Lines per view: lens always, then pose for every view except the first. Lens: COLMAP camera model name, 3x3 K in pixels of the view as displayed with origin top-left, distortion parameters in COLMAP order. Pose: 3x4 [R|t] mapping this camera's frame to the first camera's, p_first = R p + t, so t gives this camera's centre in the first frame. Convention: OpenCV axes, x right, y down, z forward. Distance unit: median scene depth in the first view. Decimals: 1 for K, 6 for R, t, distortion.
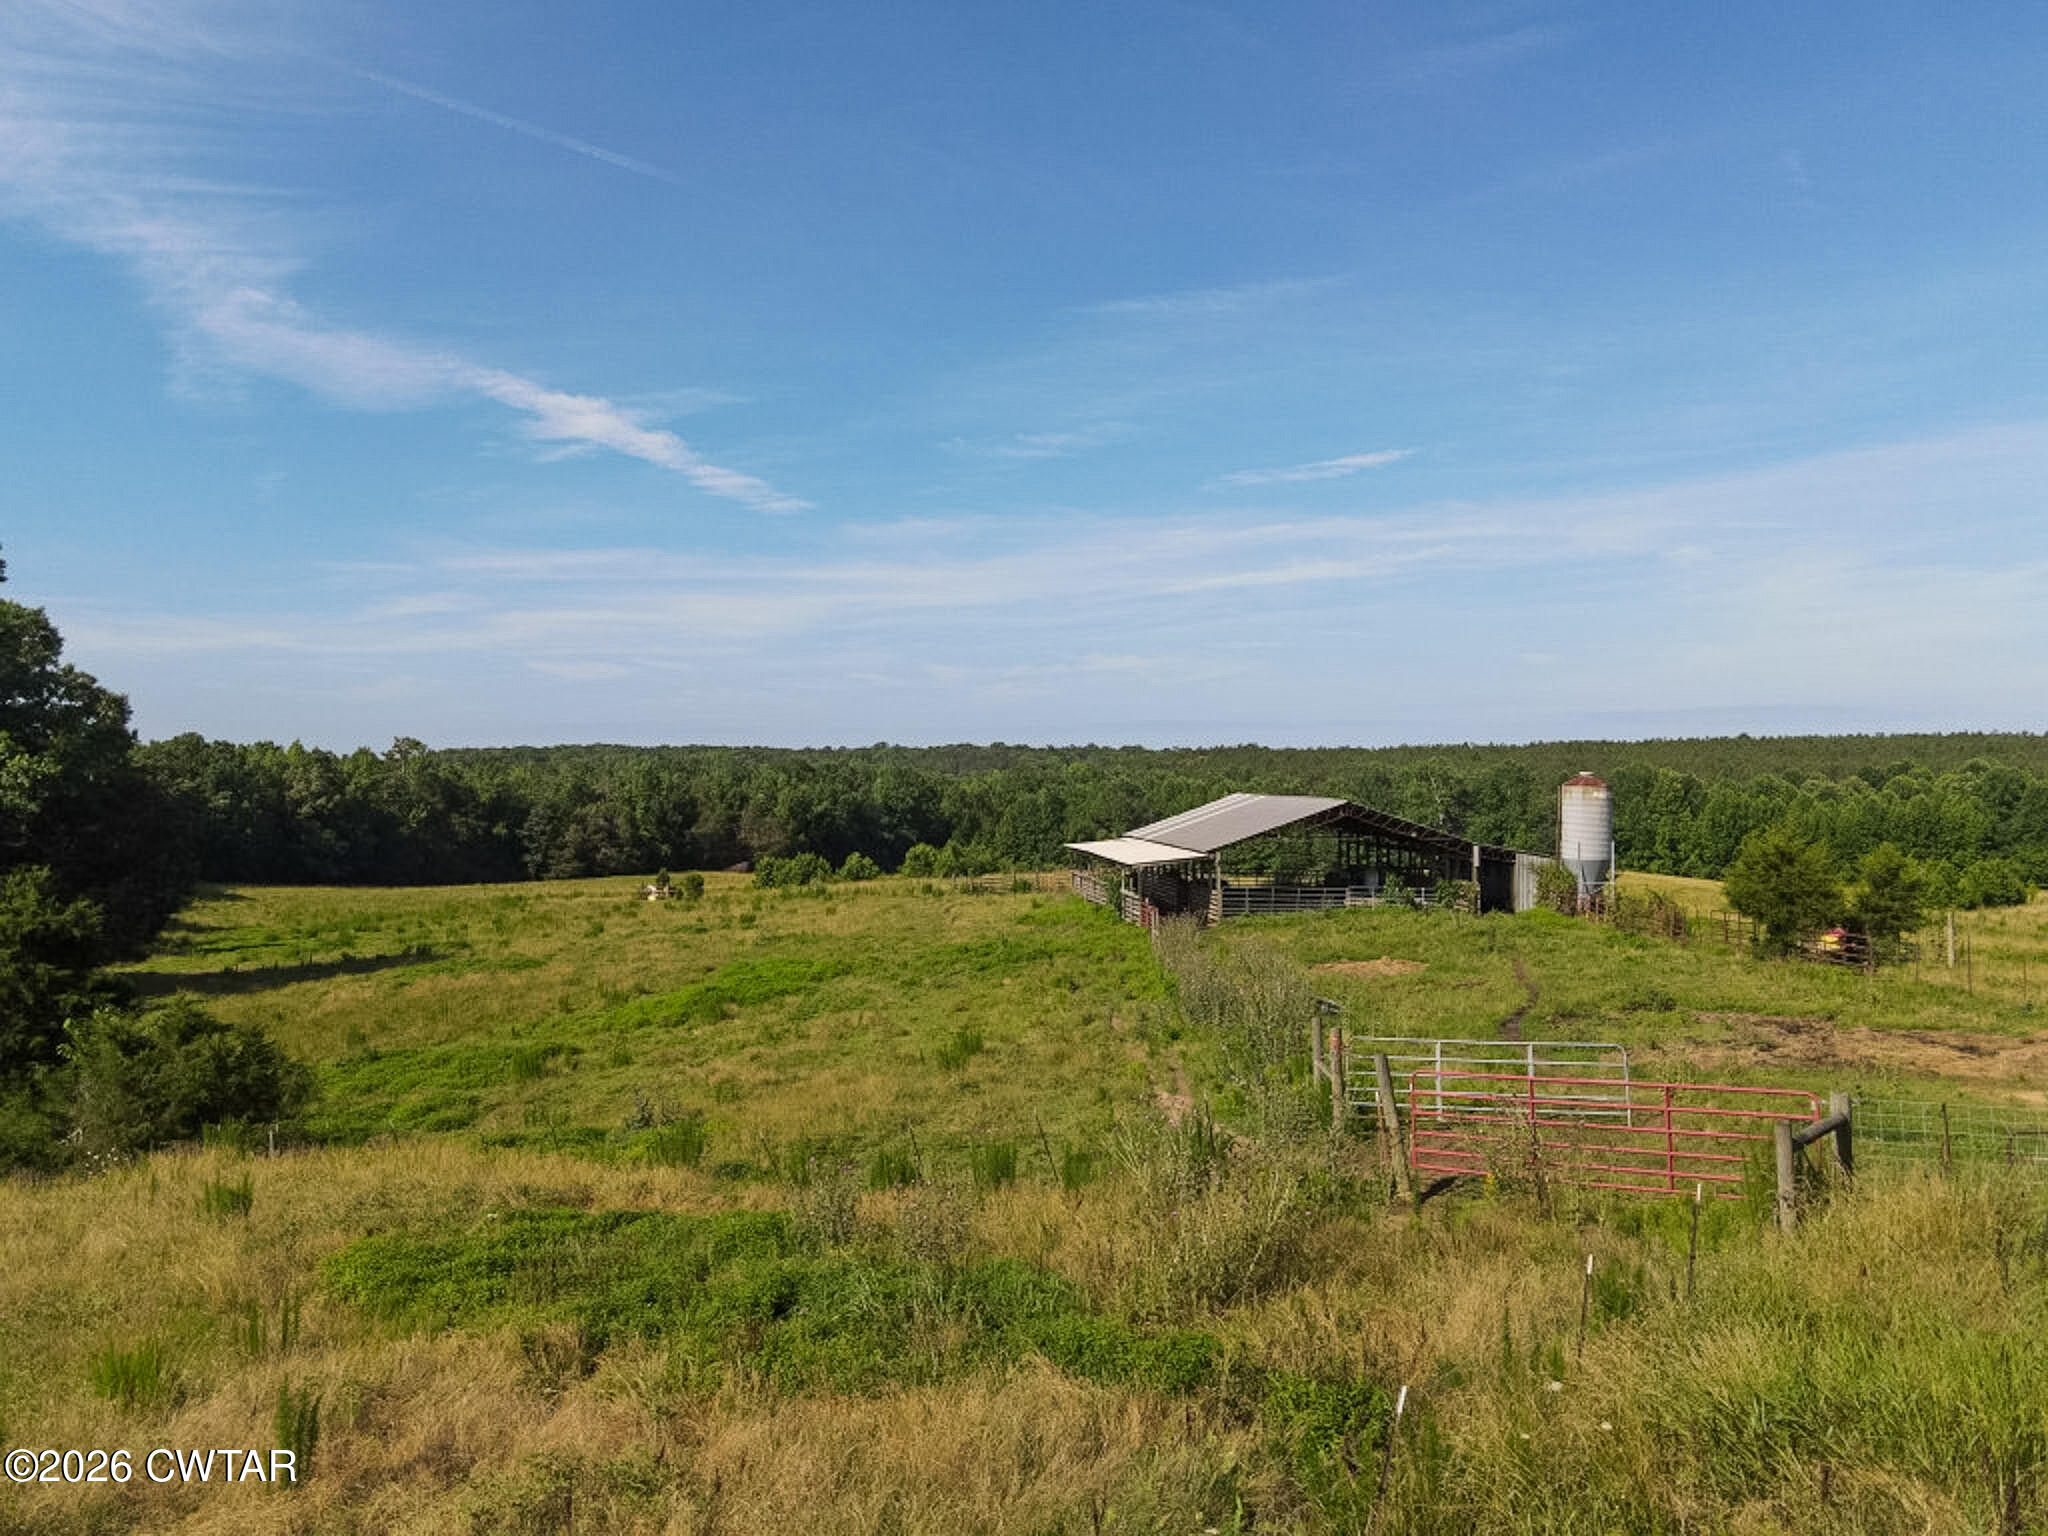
lens RADIAL K [[1506.0, 0, 1018.1], [0, 1506.0, 752.9], [0, 0, 1]] dist [-0.003333, 0.028847]
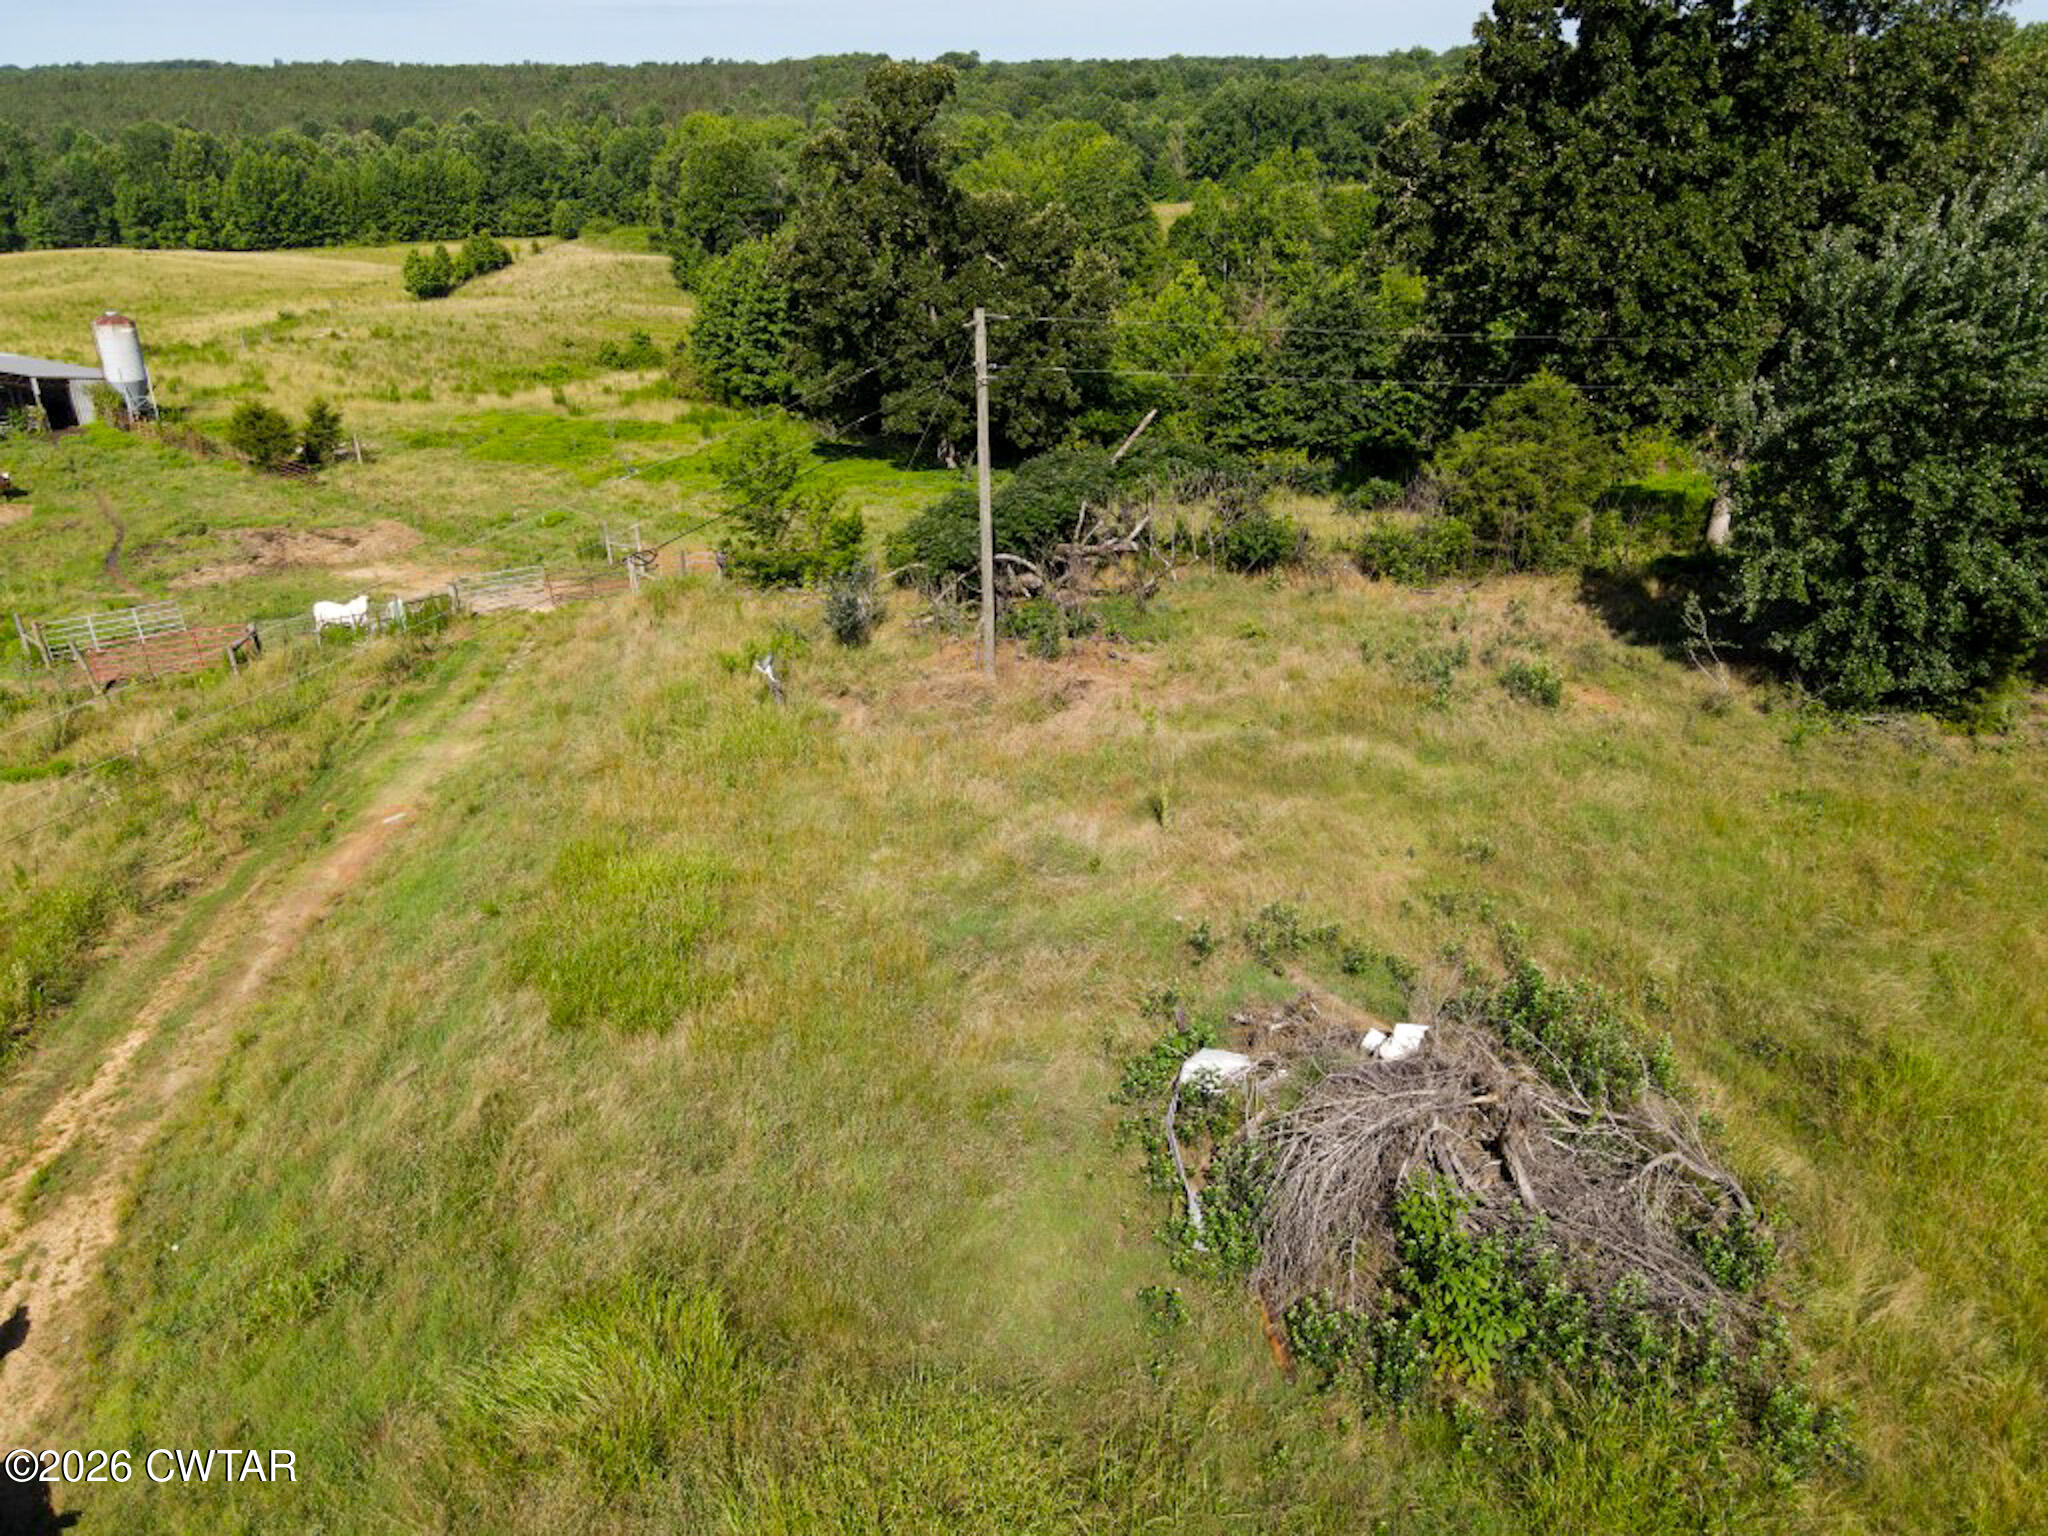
lens RADIAL K [[1506.0, 0, 1013.6], [0, 1506.0, 762.0], [0, 0, 1]] dist [-0.003333, 0.028847]
pose [[0.645280, -0.319671, 0.693848, -0.035236], [-0.005171, 0.906393, 0.422404, -0.043734], [-0.763929, -0.276157, 0.583224, -0.108481]]
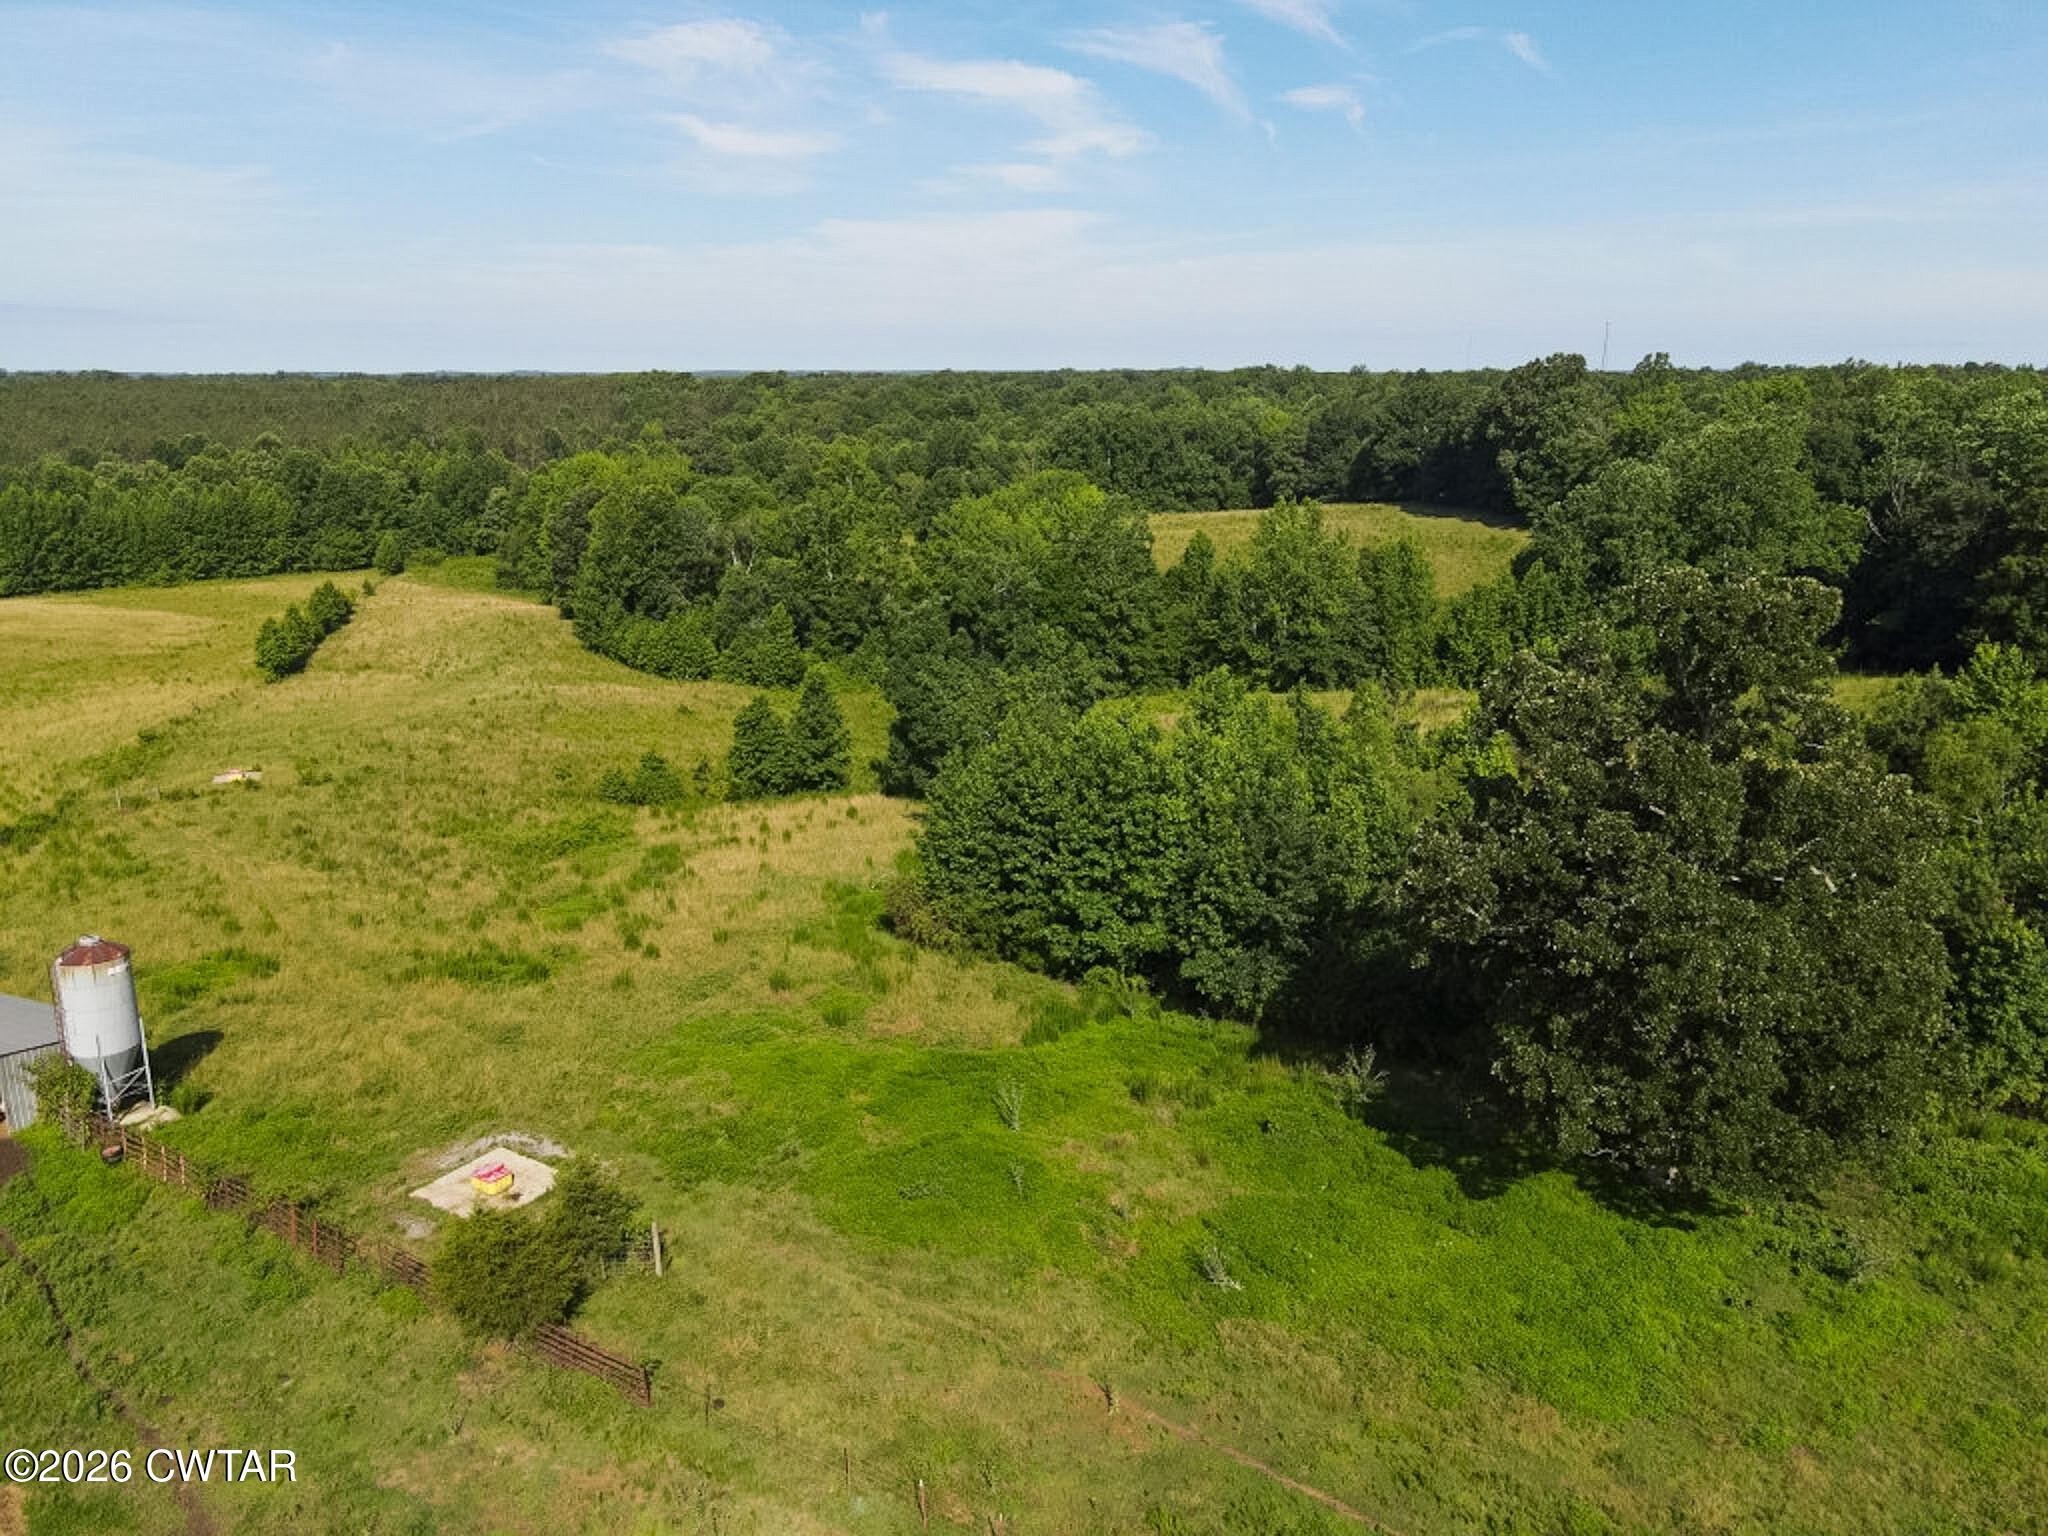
lens RADIAL K [[1506.0, 0, 1014.1], [0, 1506.0, 766.1], [0, 0, 1]] dist [-0.003333, 0.028847]
pose [[0.511902, -0.214528, 0.831826, 0.001354], [-0.008655, 0.966979, 0.254711, -0.060188], [-0.859000, -0.137586, 0.493141, 0.055436]]
